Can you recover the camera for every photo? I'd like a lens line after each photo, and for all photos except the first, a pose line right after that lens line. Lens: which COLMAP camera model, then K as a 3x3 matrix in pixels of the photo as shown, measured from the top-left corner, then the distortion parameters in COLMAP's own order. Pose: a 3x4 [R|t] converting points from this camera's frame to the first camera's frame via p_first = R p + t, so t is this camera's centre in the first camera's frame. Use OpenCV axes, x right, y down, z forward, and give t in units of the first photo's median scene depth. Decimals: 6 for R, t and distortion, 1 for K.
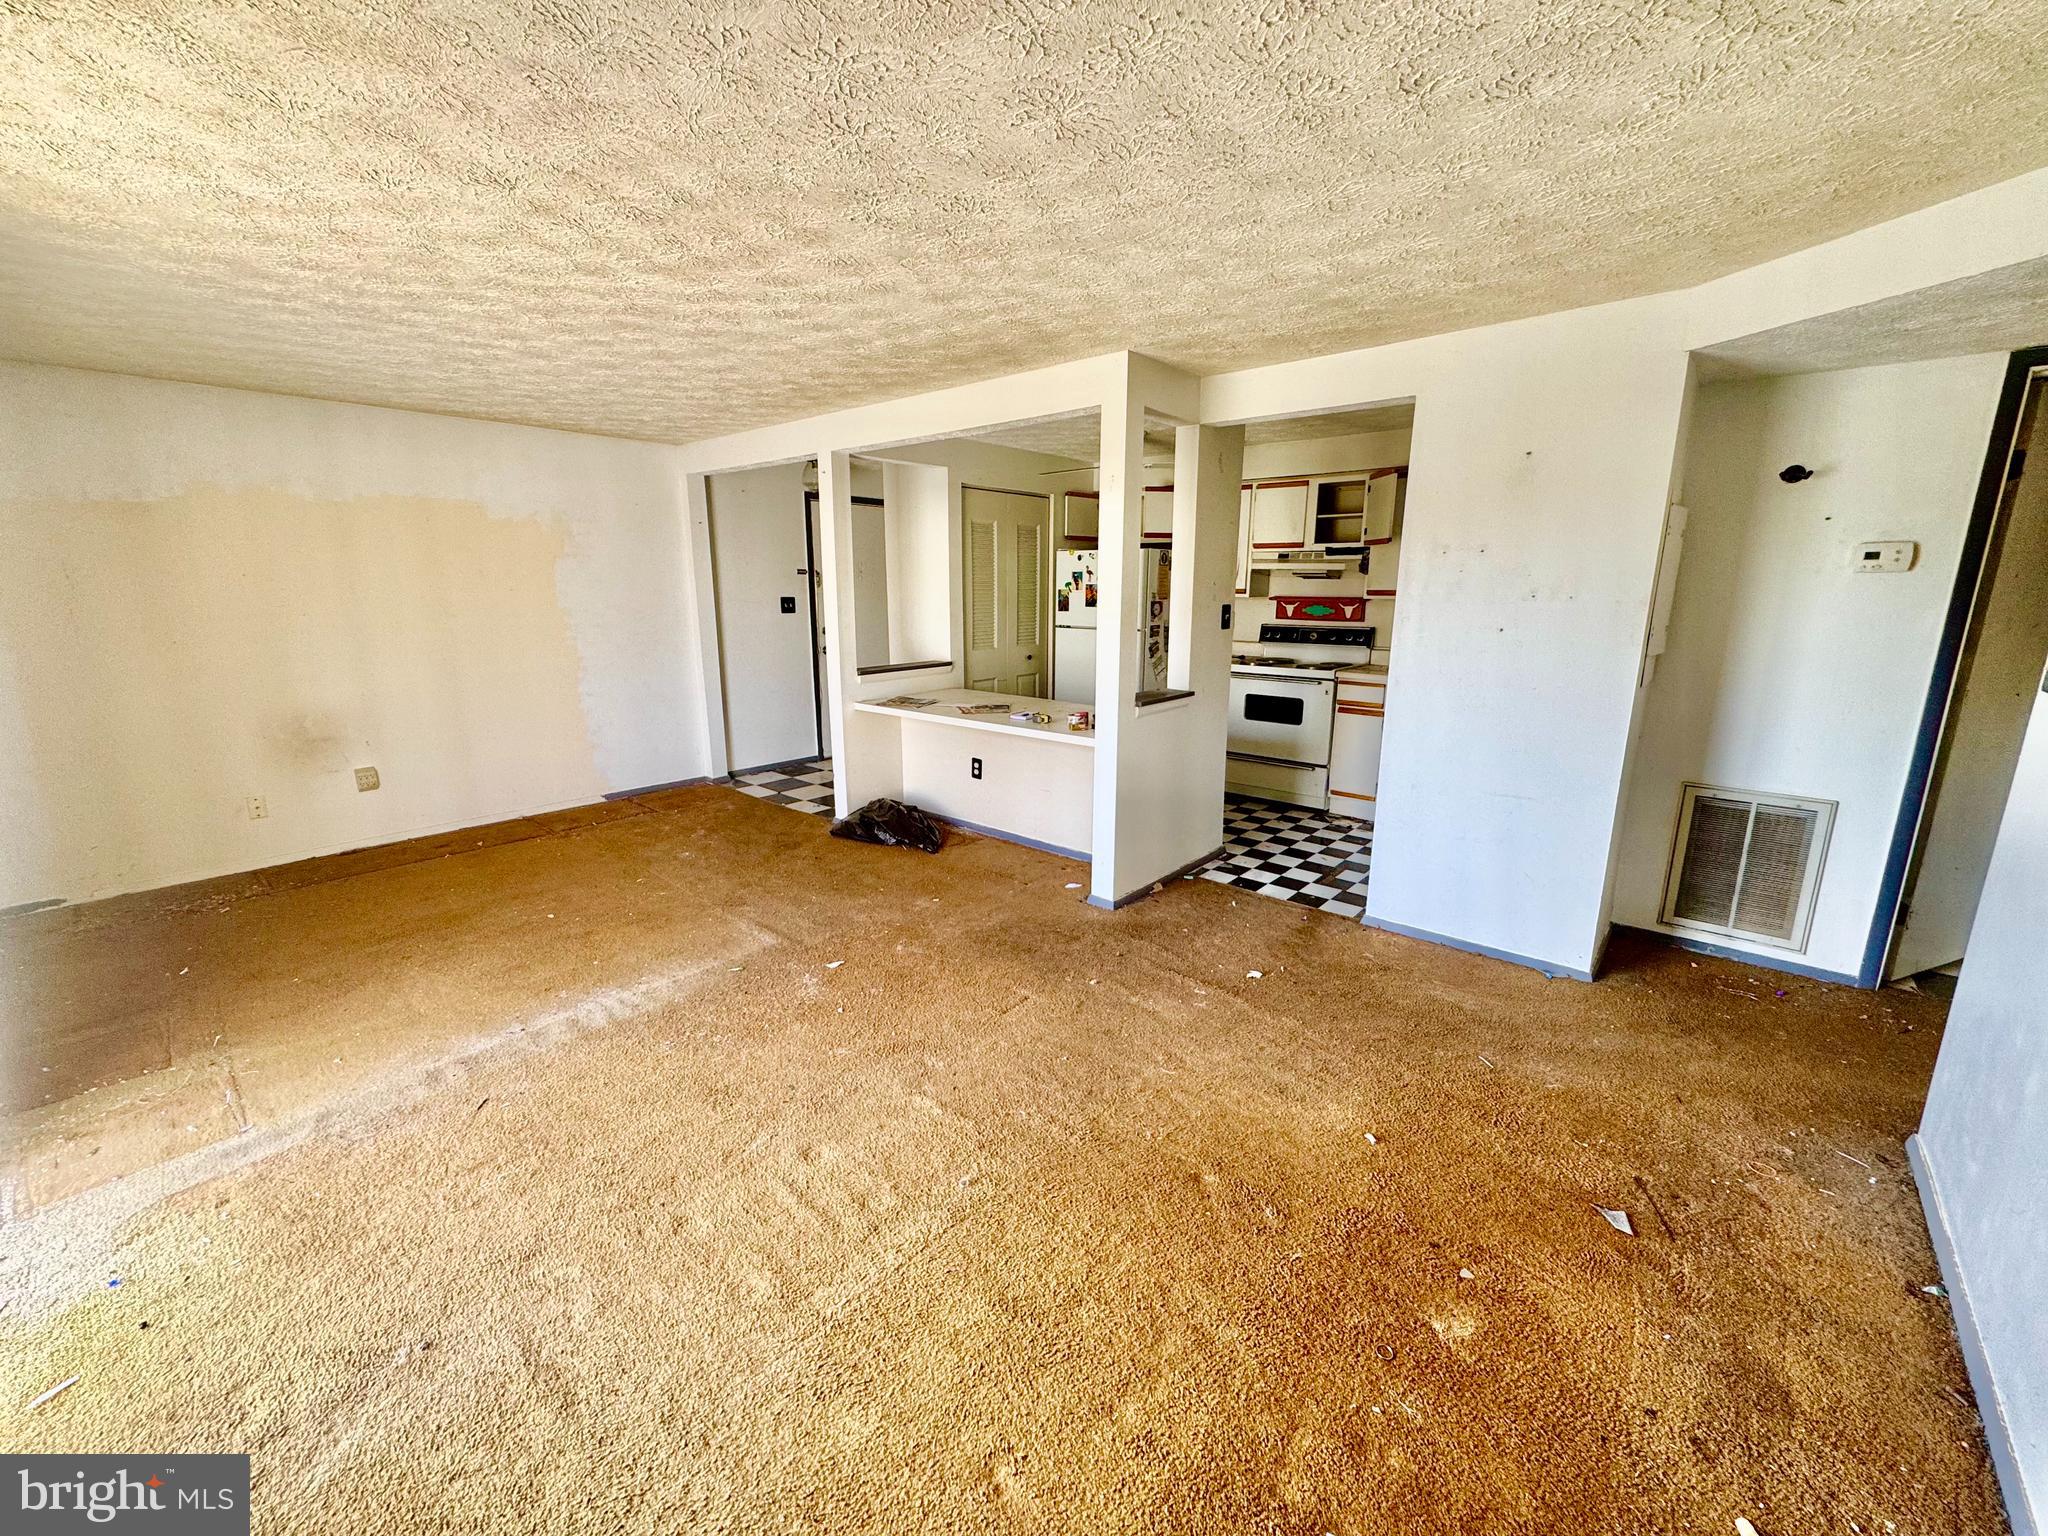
lens RADIAL K [[815.8, 0, 1027.7], [0, 815.8, 762.9], [0, 0, 1]] dist [-0.003550, -0.000326]
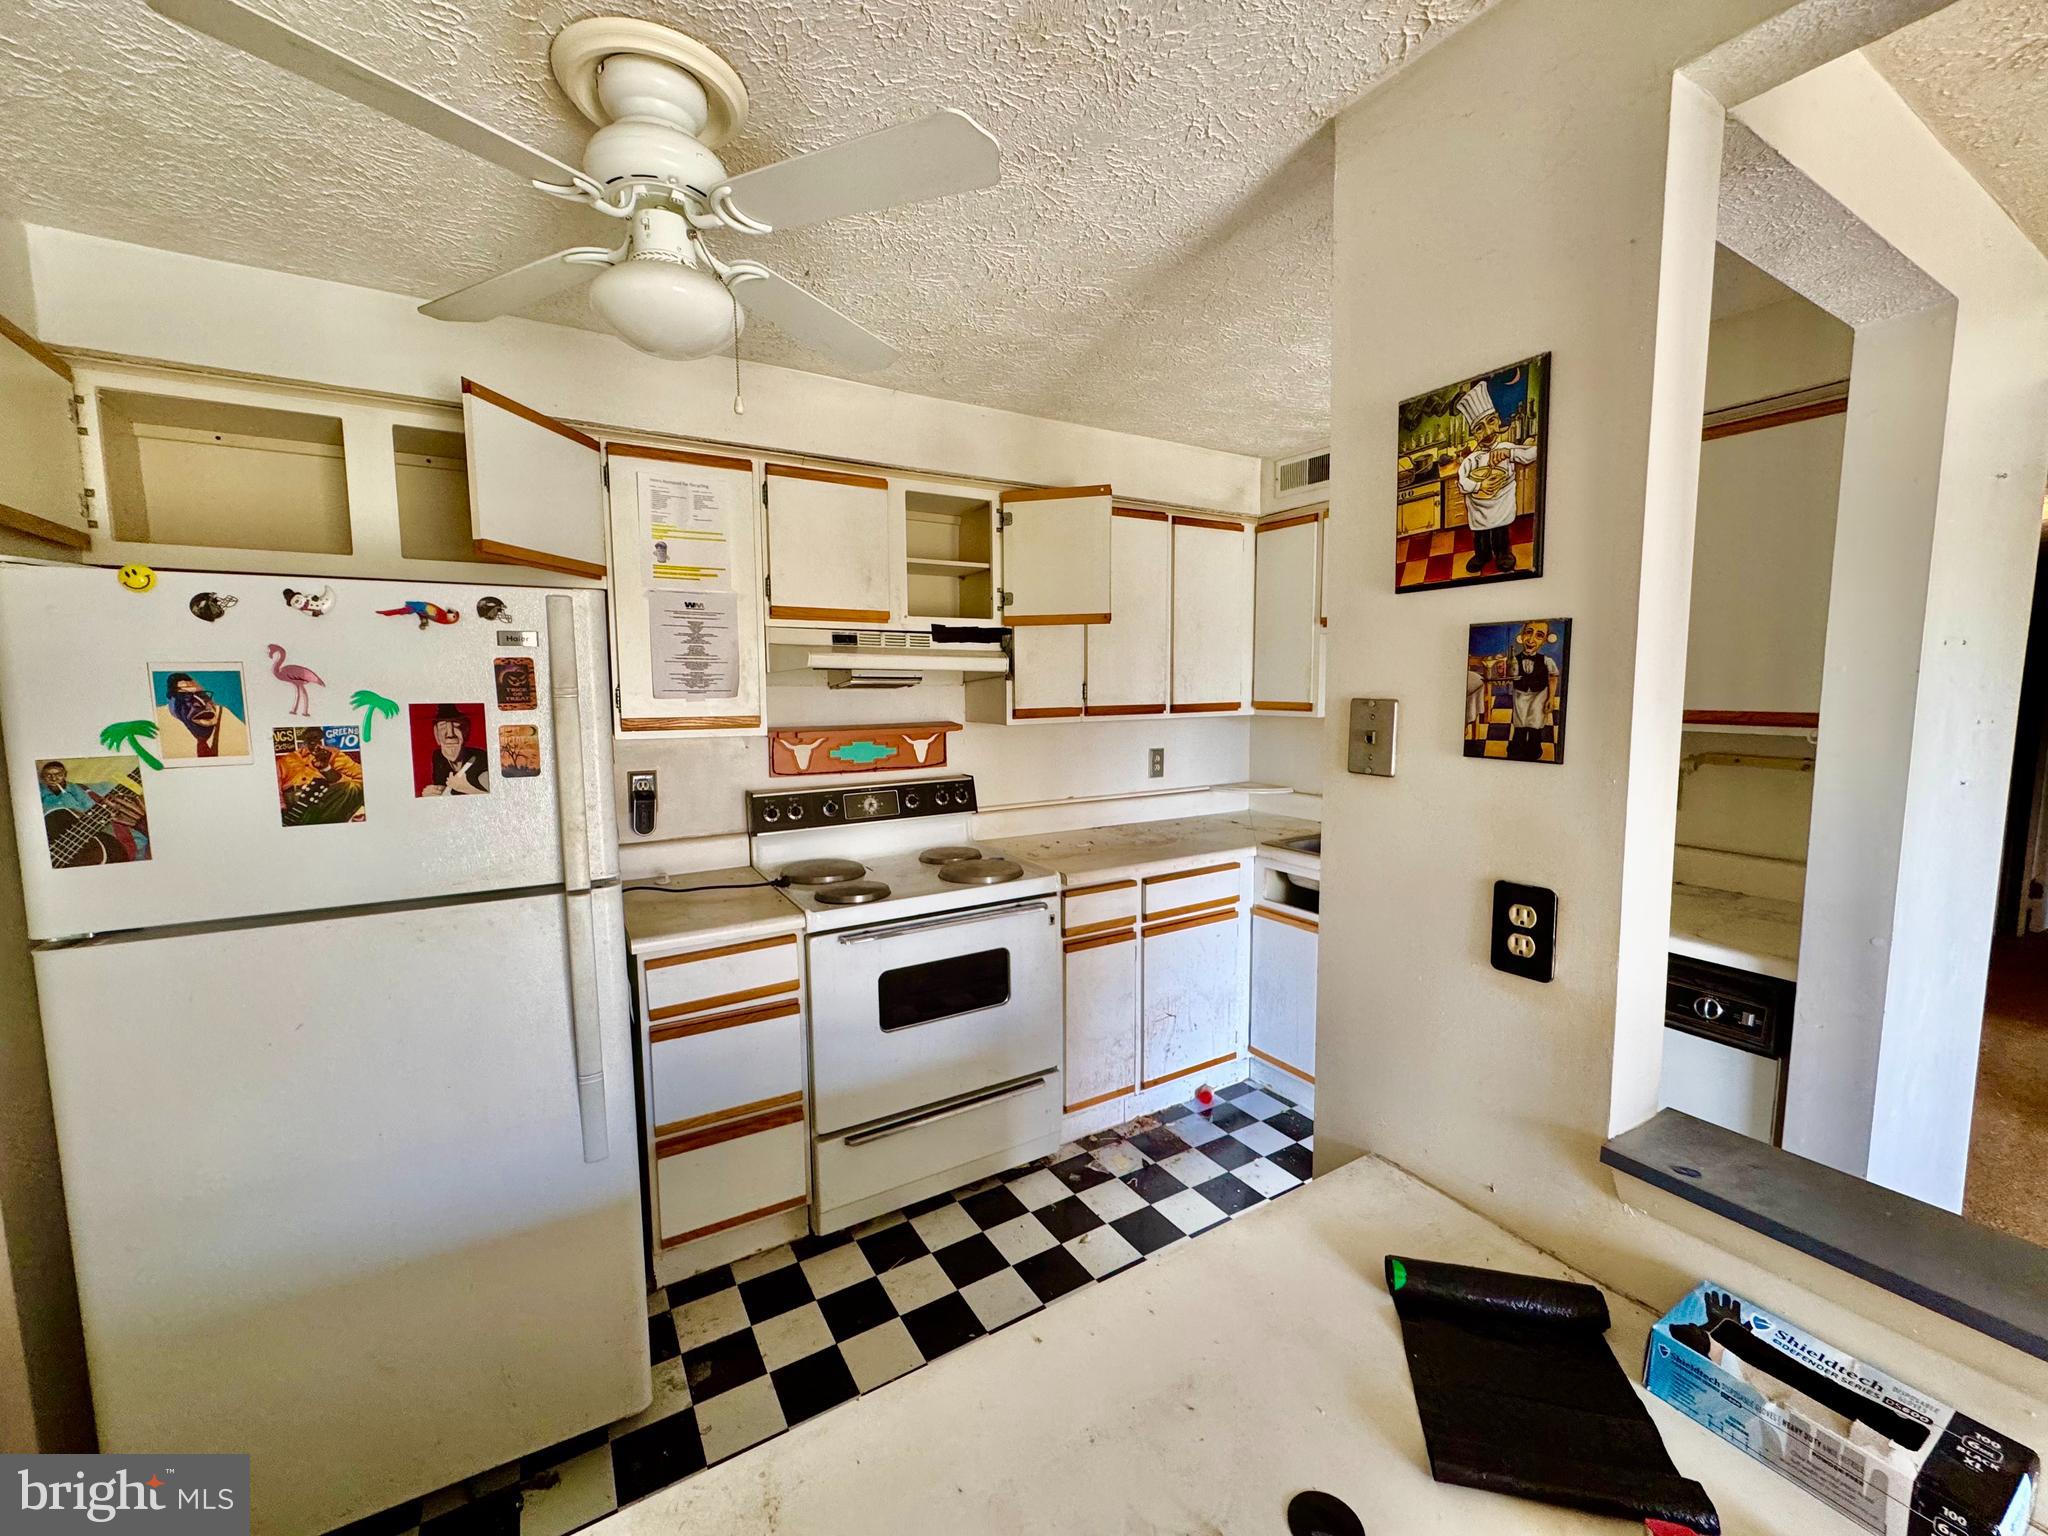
lens RADIAL K [[815.8, 0, 1023.6], [0, 815.8, 769.4], [0, 0, 1]] dist [-0.003550, -0.000326]
pose [[0.306533, -0.106911, 0.945837, -0.083613], [0.212879, 0.976203, 0.041352, -0.195224], [-0.927750, 0.188673, 0.321998, 0.835744]]
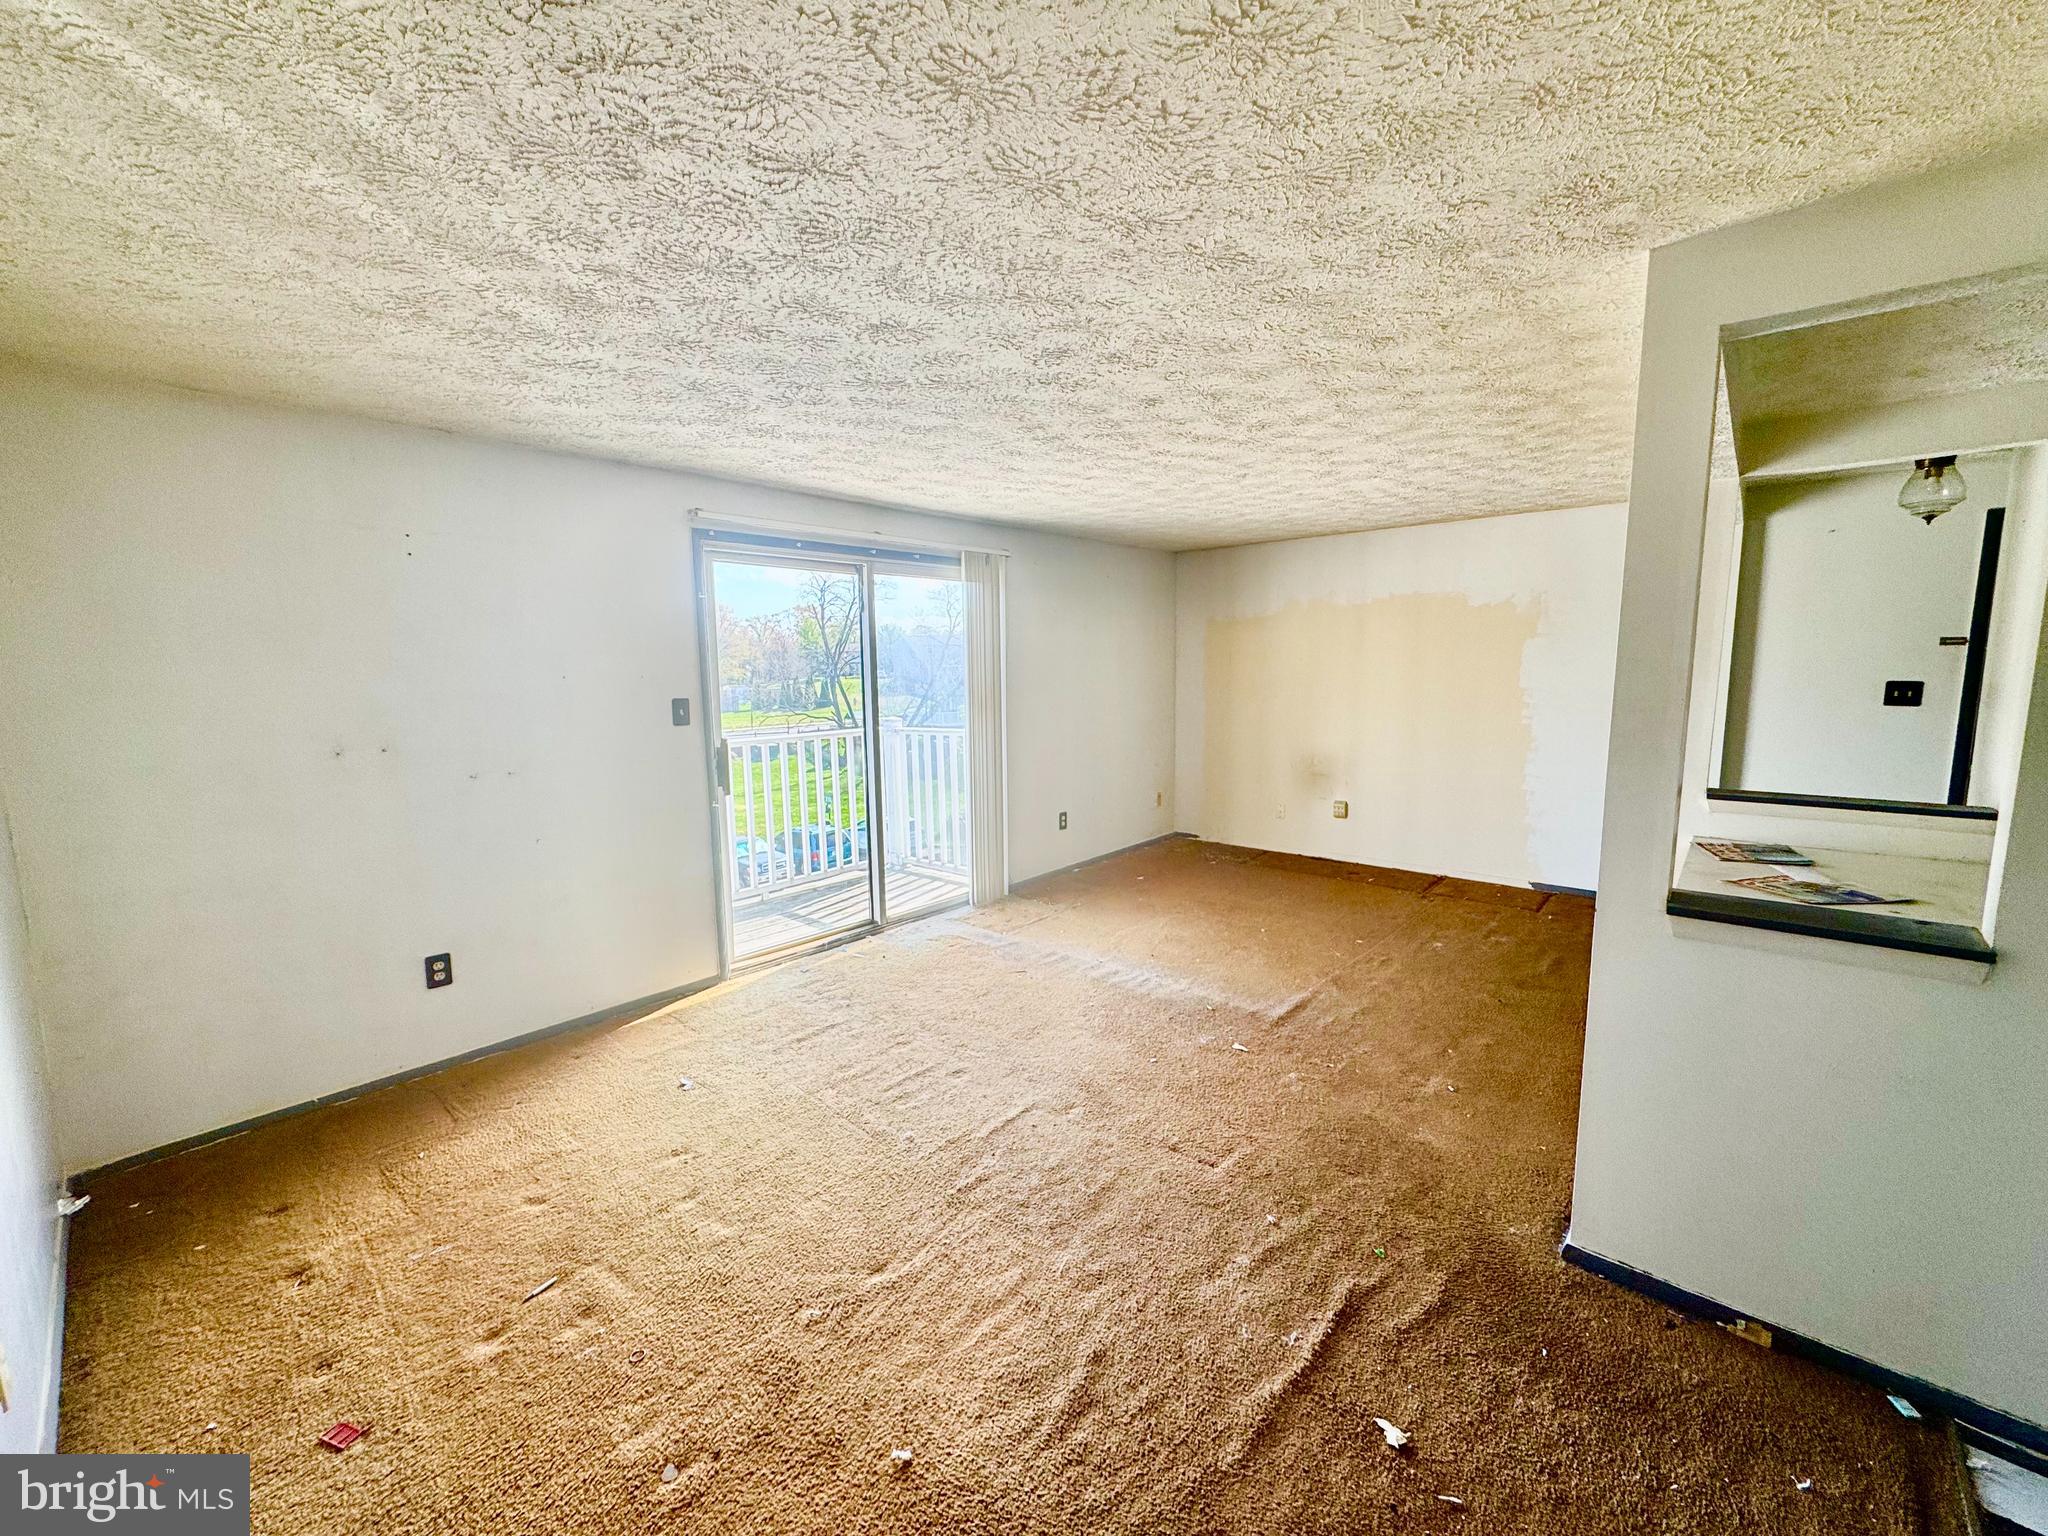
lens RADIAL K [[815.8, 0, 1020.2], [0, 815.8, 766.6], [0, 0, 1]] dist [-0.003550, -0.000326]
pose [[-0.017042, 0.127682, -0.991669, 0.440841], [-0.203851, 0.970537, 0.128464, -0.098038], [0.978854, 0.204342, 0.009488, 0.408892]]
